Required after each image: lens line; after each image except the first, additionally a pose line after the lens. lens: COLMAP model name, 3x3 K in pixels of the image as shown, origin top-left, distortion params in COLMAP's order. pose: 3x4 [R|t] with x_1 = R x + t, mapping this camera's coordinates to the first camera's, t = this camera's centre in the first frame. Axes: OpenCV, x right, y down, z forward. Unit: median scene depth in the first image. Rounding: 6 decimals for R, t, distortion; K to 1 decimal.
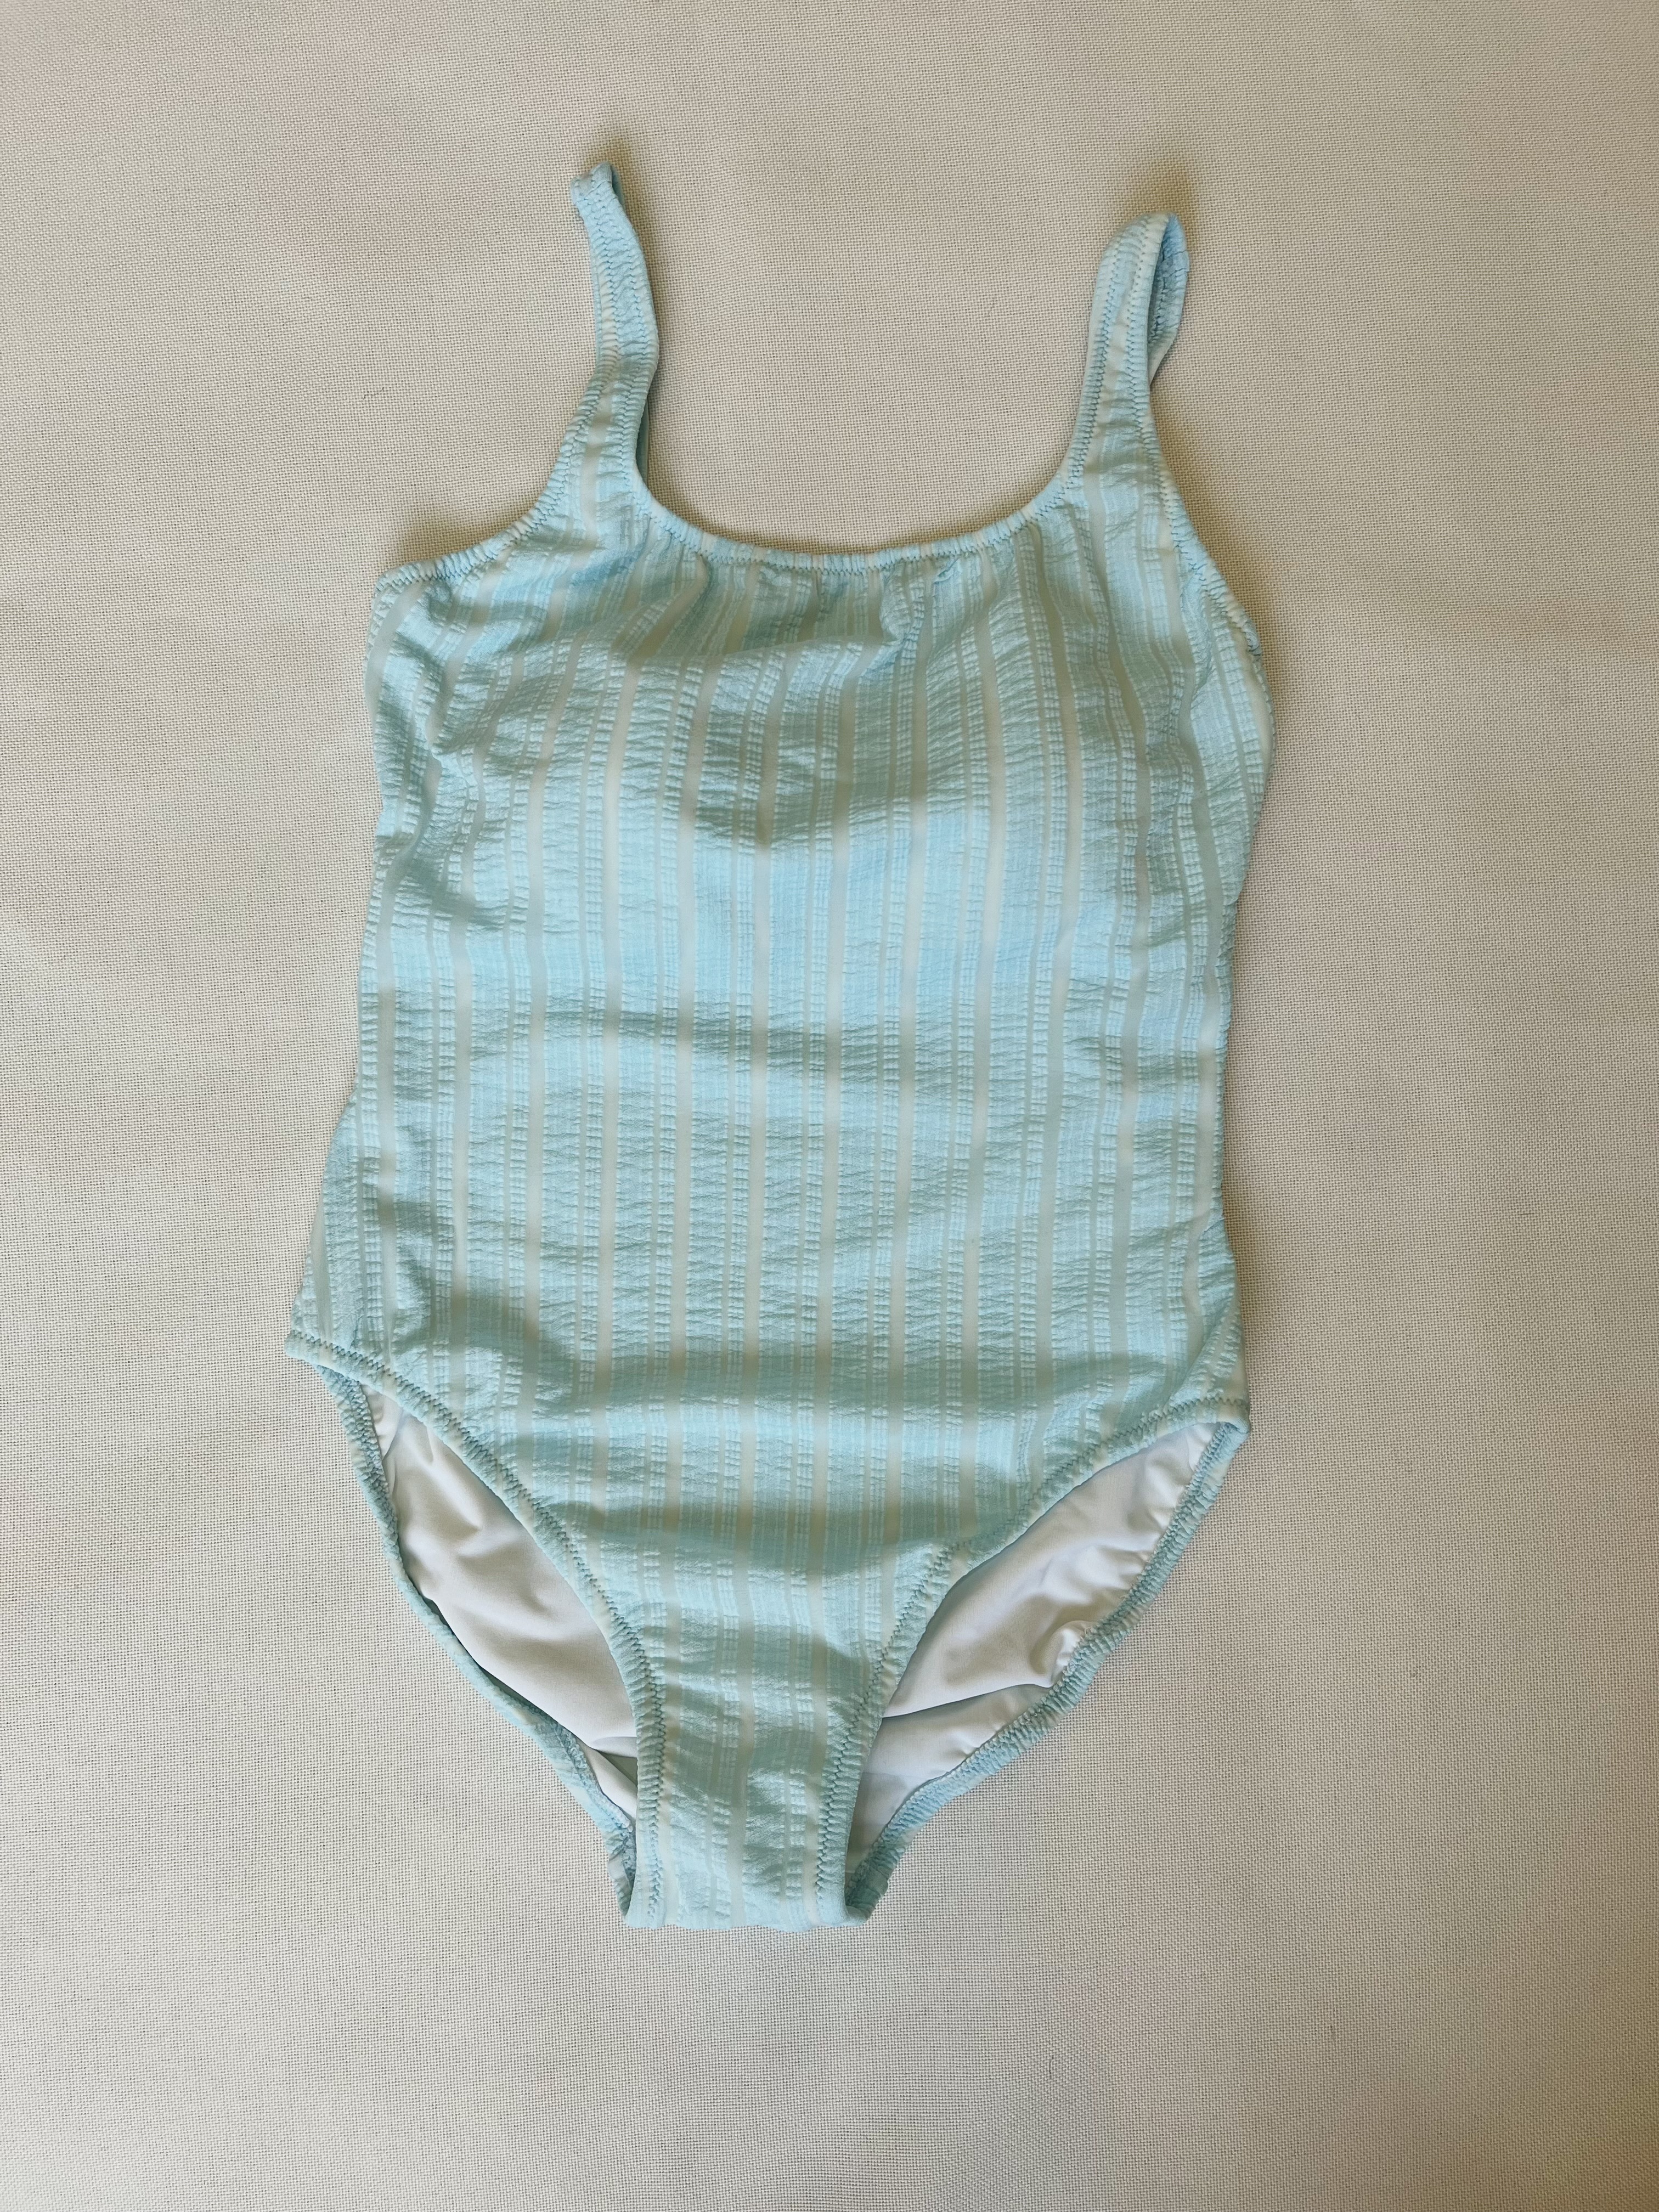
lens RADIAL K [[1675.3, 0, 835.0], [0, 1675.3, 1114.8], [0, 0, 1]] dist [0.063449, -0.162627]
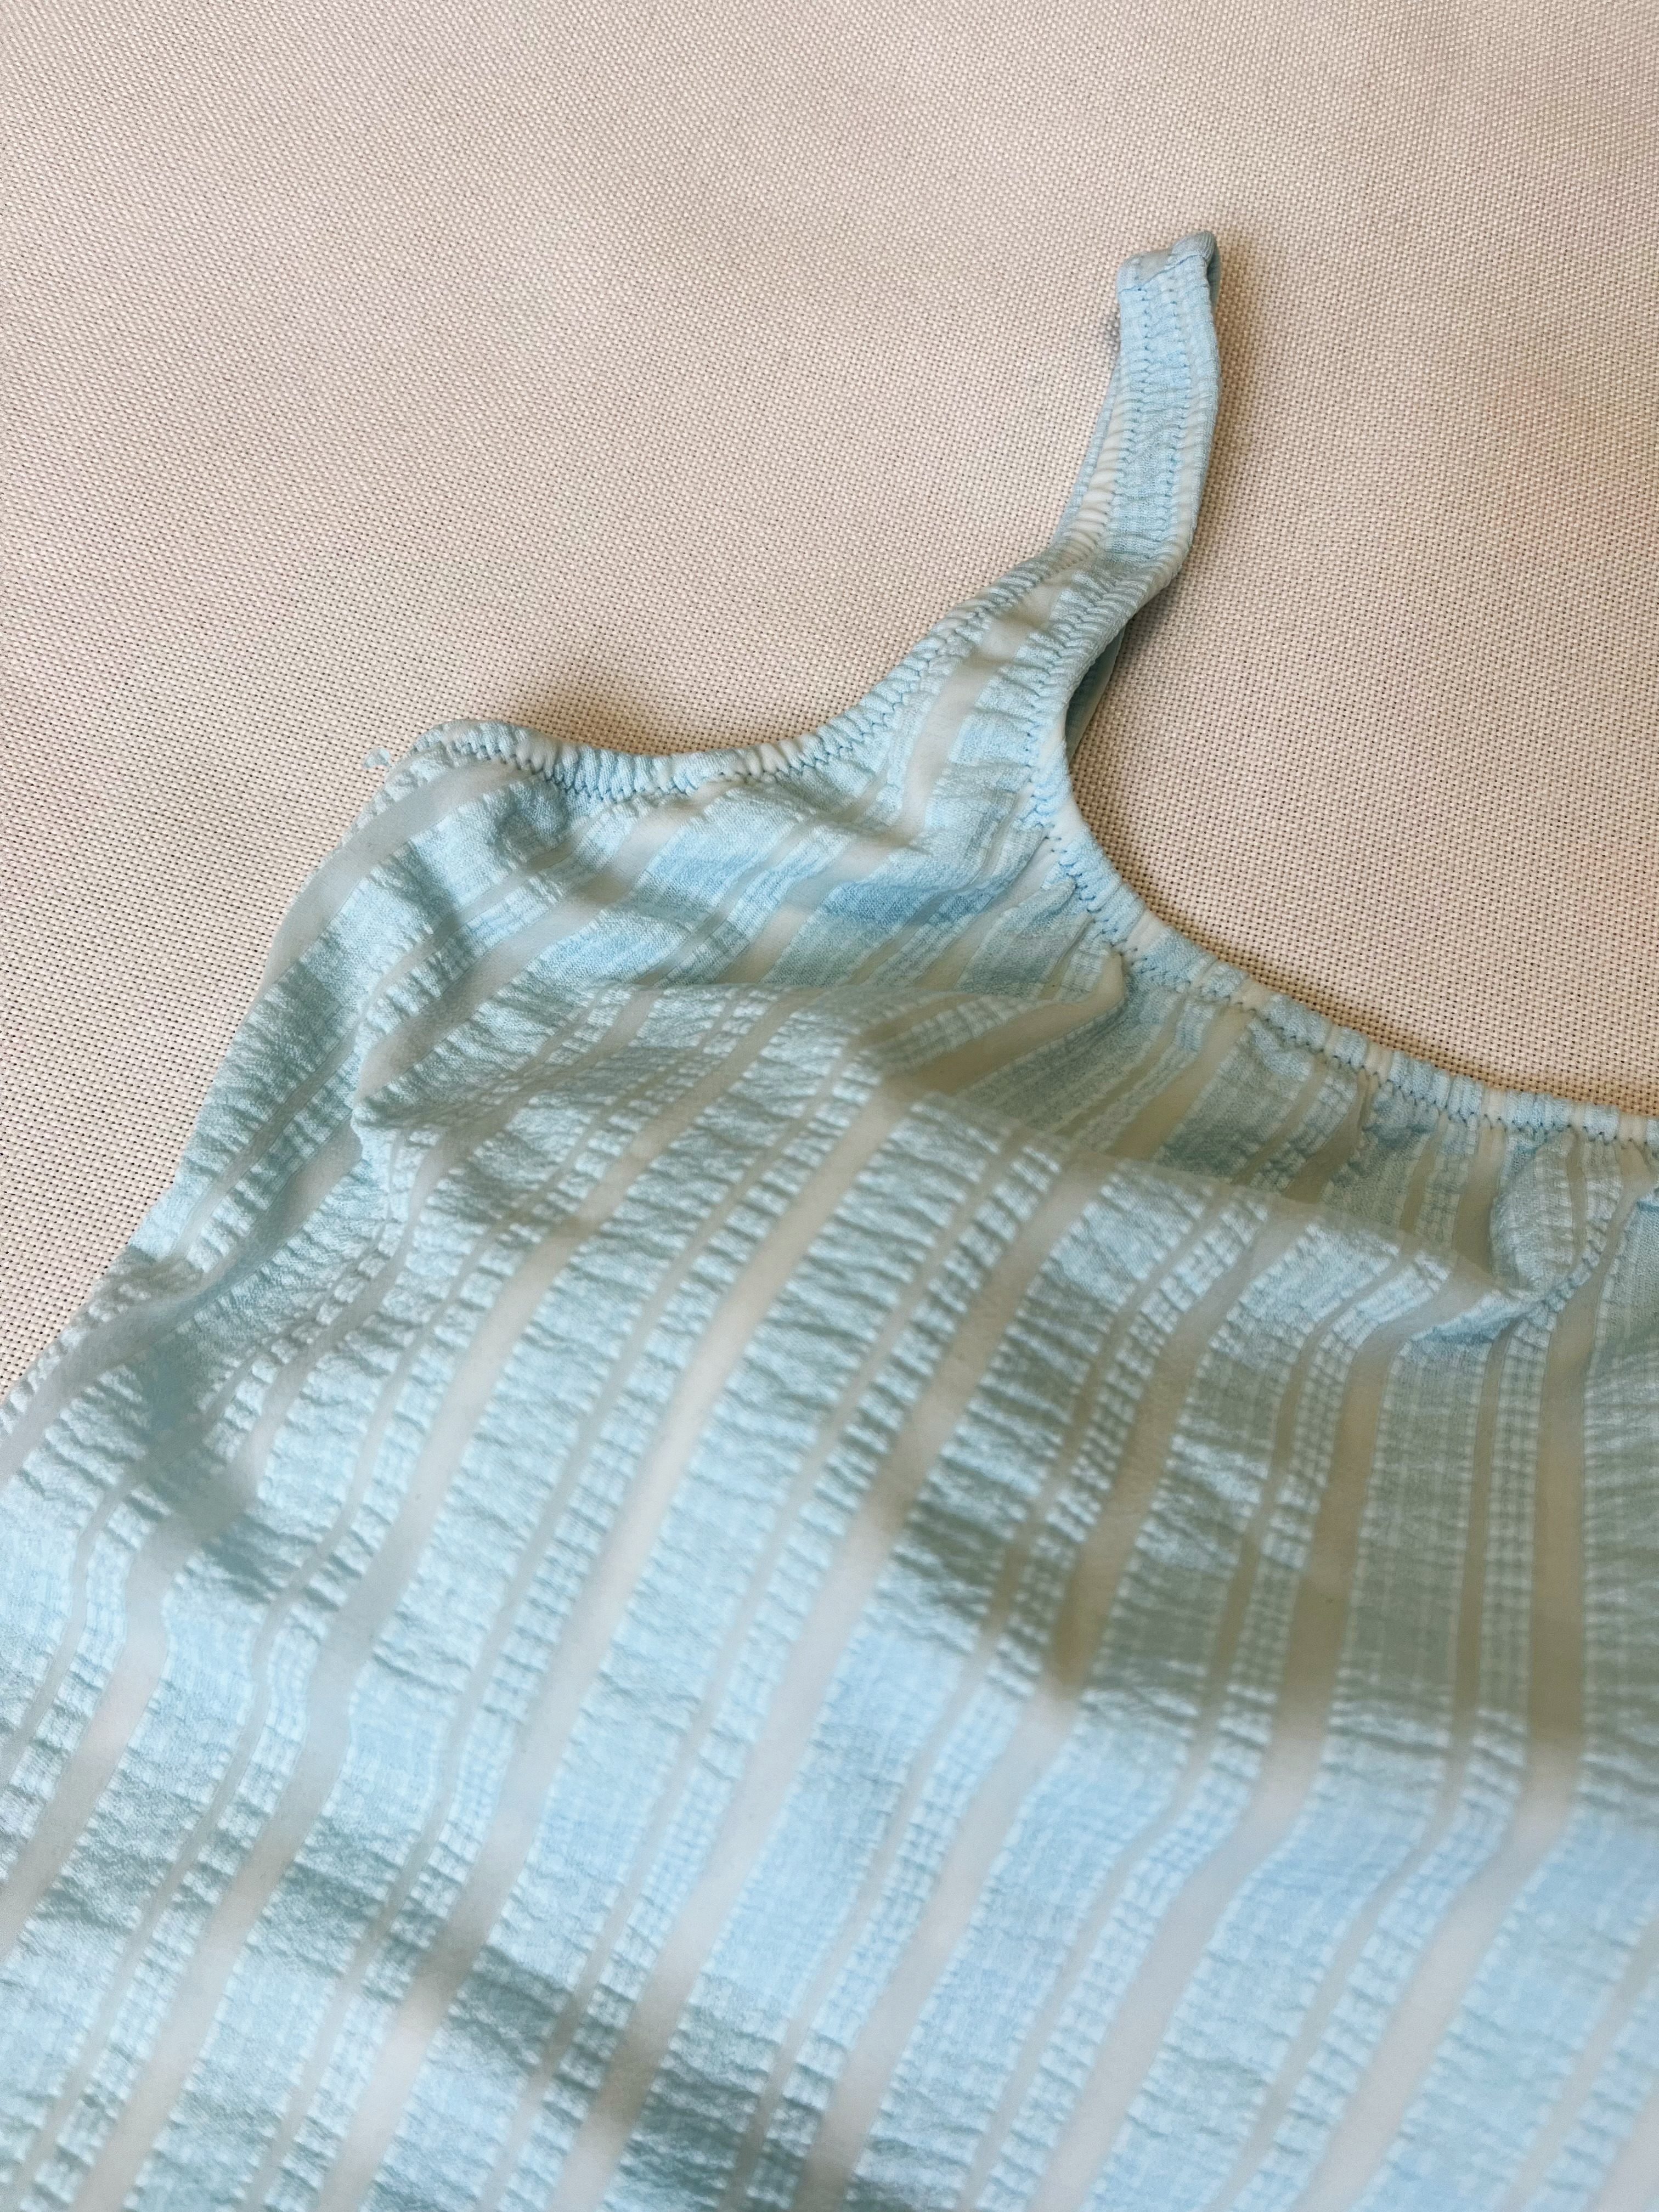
lens RADIAL K [[1675.3, 0, 835.0], [0, 1675.3, 1114.8], [0, 0, 1]] dist [0.063449, -0.162627]
pose [[0.924132, 0.358344, -0.132555, -0.077263], [-0.382007, 0.860082, -0.338125, -0.122596], [-0.007157, 0.363109, 0.931719, 0.622949]]
